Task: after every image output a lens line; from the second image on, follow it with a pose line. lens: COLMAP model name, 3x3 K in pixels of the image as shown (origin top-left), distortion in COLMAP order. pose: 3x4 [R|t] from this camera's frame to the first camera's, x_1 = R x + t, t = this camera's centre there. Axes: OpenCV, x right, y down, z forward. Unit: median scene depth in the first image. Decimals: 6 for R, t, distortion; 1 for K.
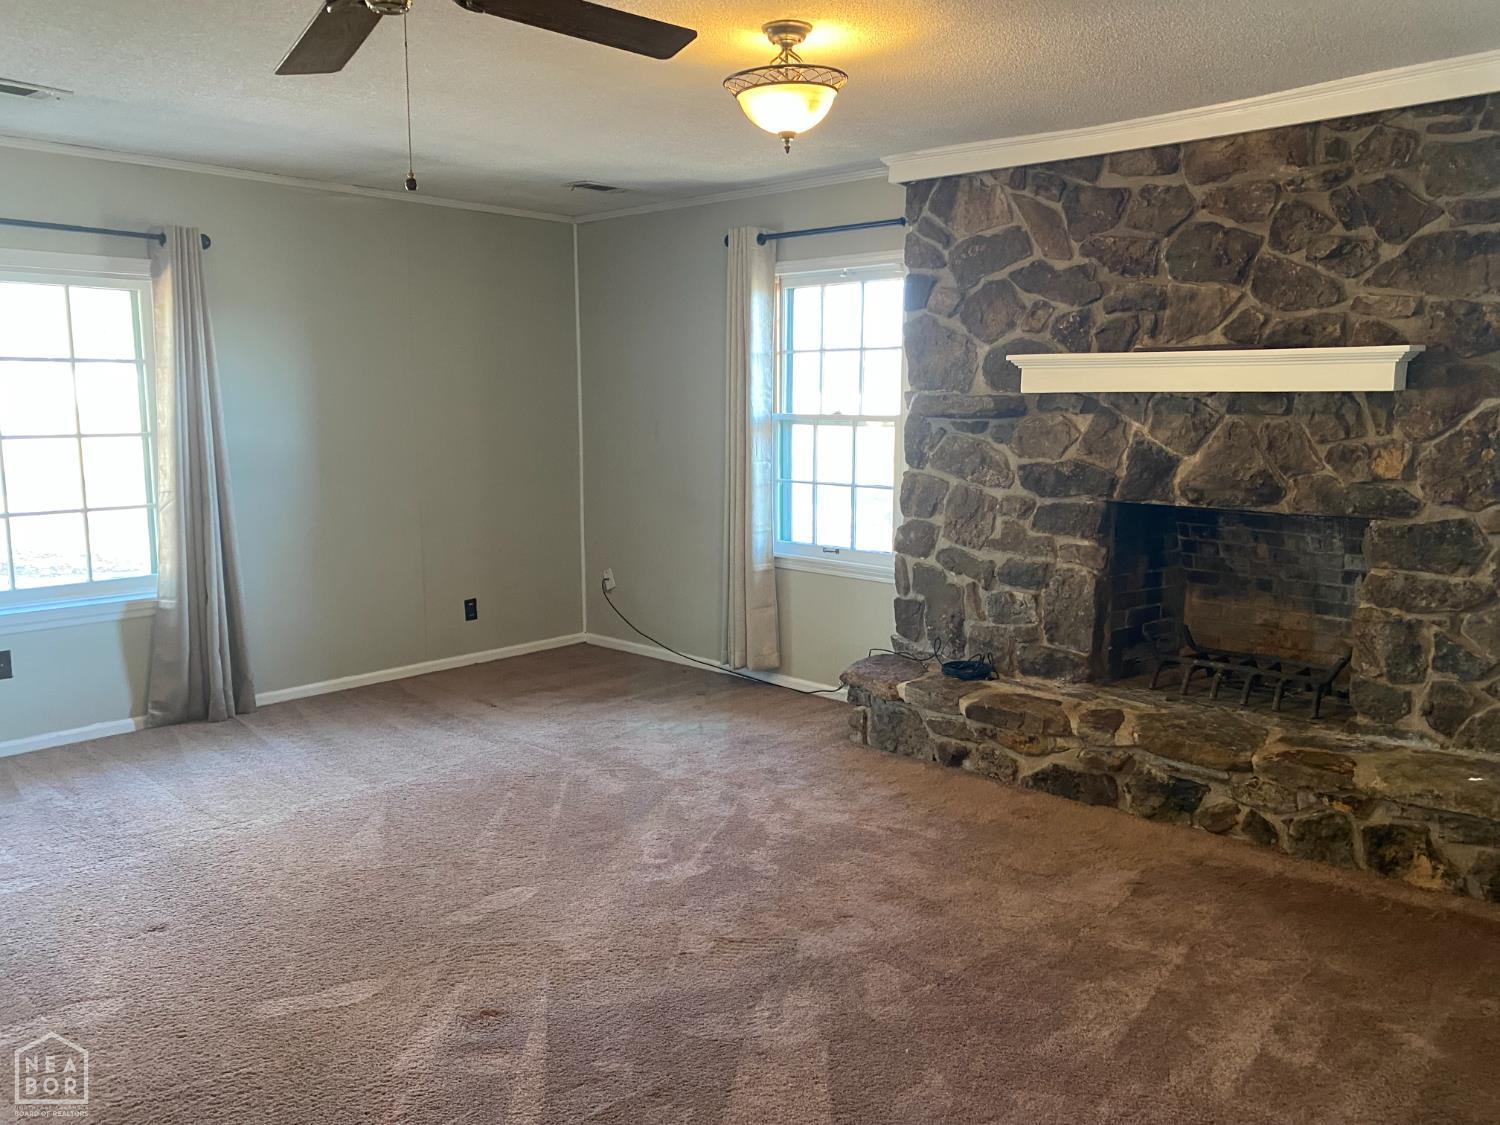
lens RADIAL K [[1136.7, 0, 760.9], [0, 1136.7, 566.2], [0, 0, 1]] dist [0.014551, -0.024955]
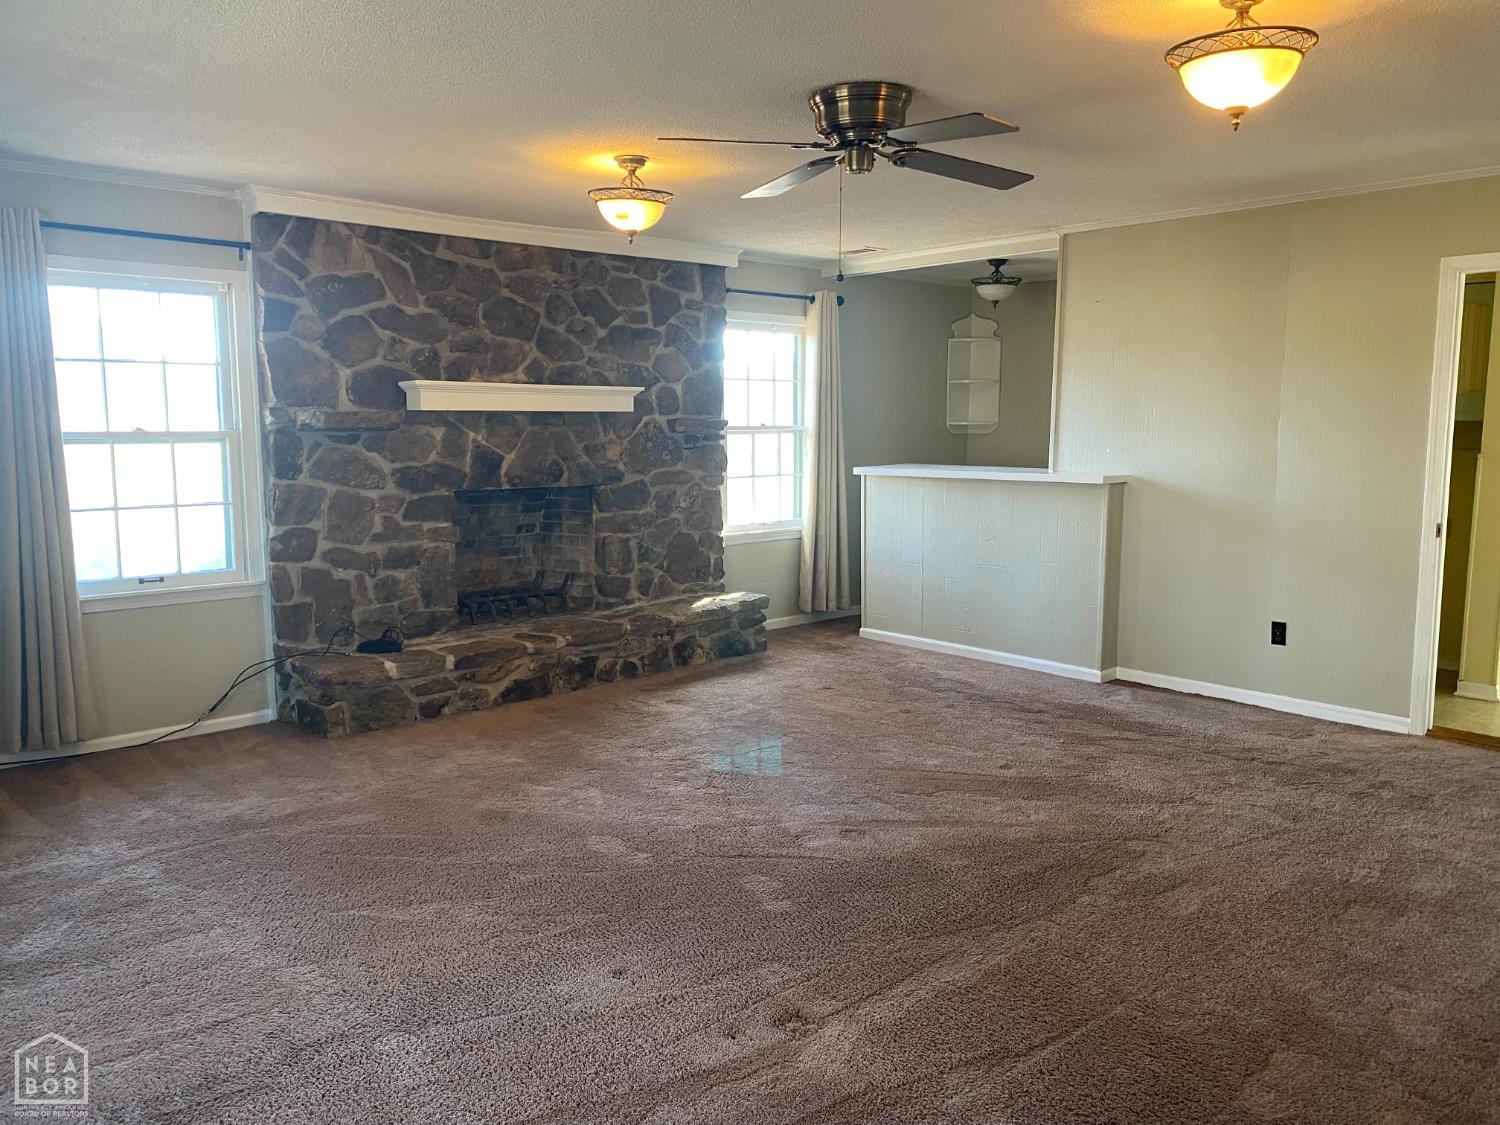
lens RADIAL K [[1136.7, 0, 762.9], [0, 1136.7, 562.0], [0, 0, 1]] dist [0.014551, -0.024955]
pose [[0.067653, -0.130642, 0.989119, -1.021315], [0.143507, 0.982355, 0.119933, -0.085204], [-0.987334, 0.133831, 0.085207, 0.543394]]
